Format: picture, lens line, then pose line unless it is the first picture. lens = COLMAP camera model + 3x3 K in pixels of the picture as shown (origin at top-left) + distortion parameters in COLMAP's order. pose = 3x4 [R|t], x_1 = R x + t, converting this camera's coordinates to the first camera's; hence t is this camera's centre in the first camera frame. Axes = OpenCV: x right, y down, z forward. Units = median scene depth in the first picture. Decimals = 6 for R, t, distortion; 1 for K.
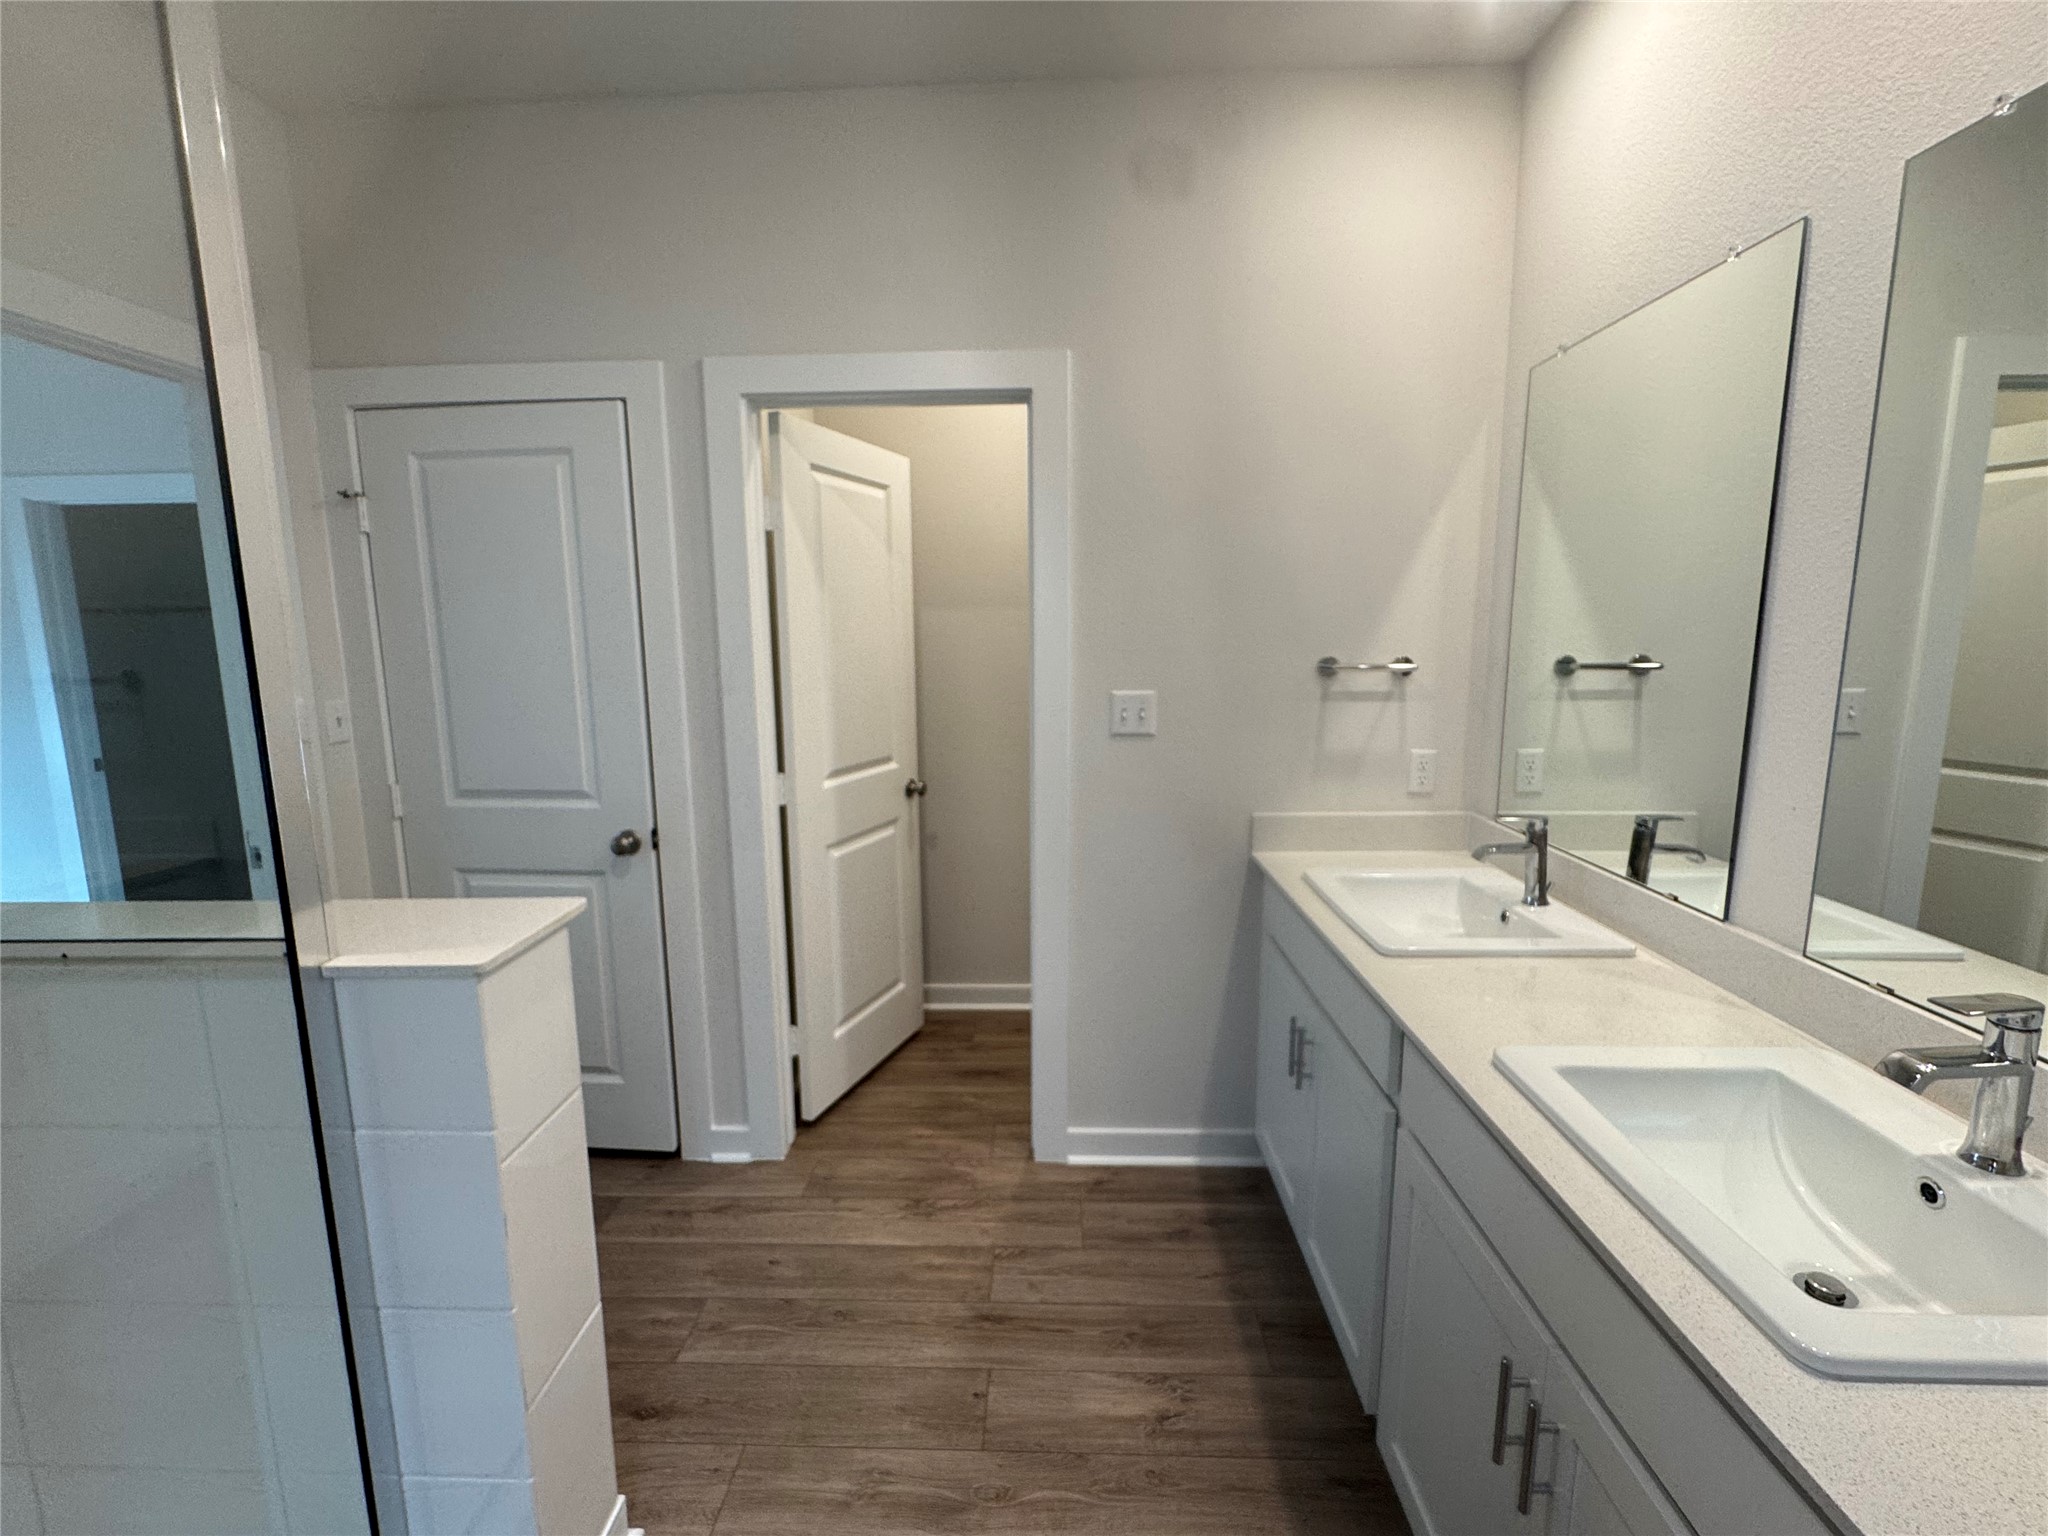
lens RADIAL K [[883.7, 0, 1018.2], [0, 883.7, 766.5], [0, 0, 1]] dist [-0.004782, -0.000257]
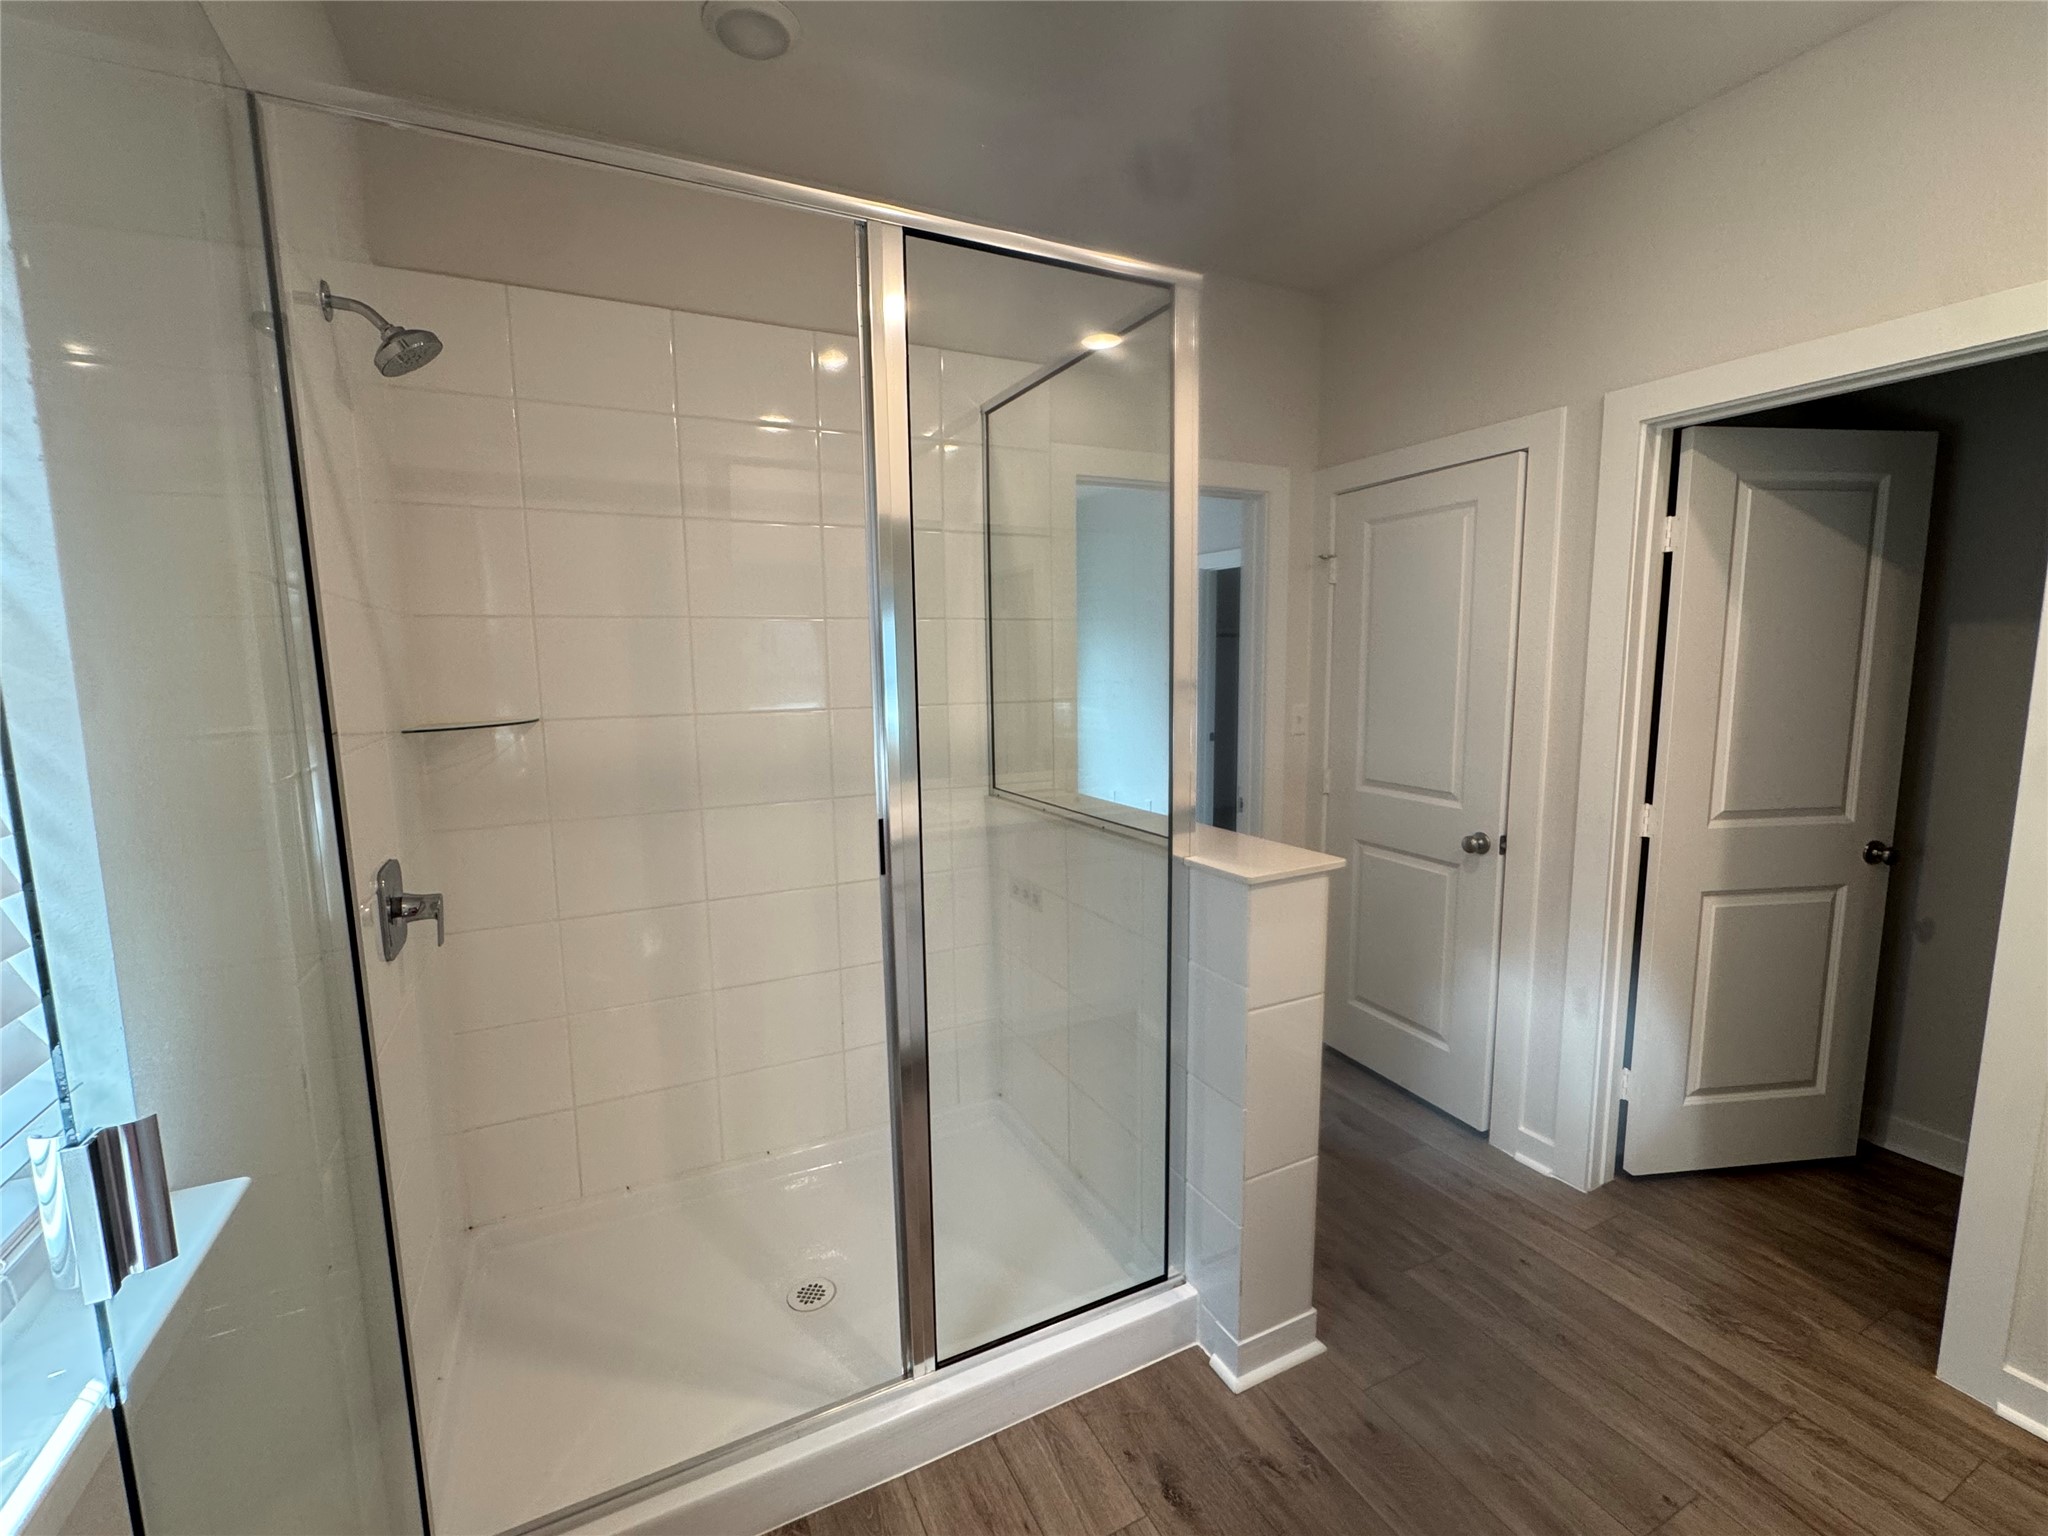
lens RADIAL K [[883.7, 0, 1018.2], [0, 883.7, 766.5], [0, 0, 1]] dist [-0.004782, -0.000257]
pose [[0.467533, 0.112955, -0.876729, 0.267704], [-0.121624, 0.990590, 0.062766, -0.010365], [0.875569, 0.077286, 0.476871, -0.061222]]
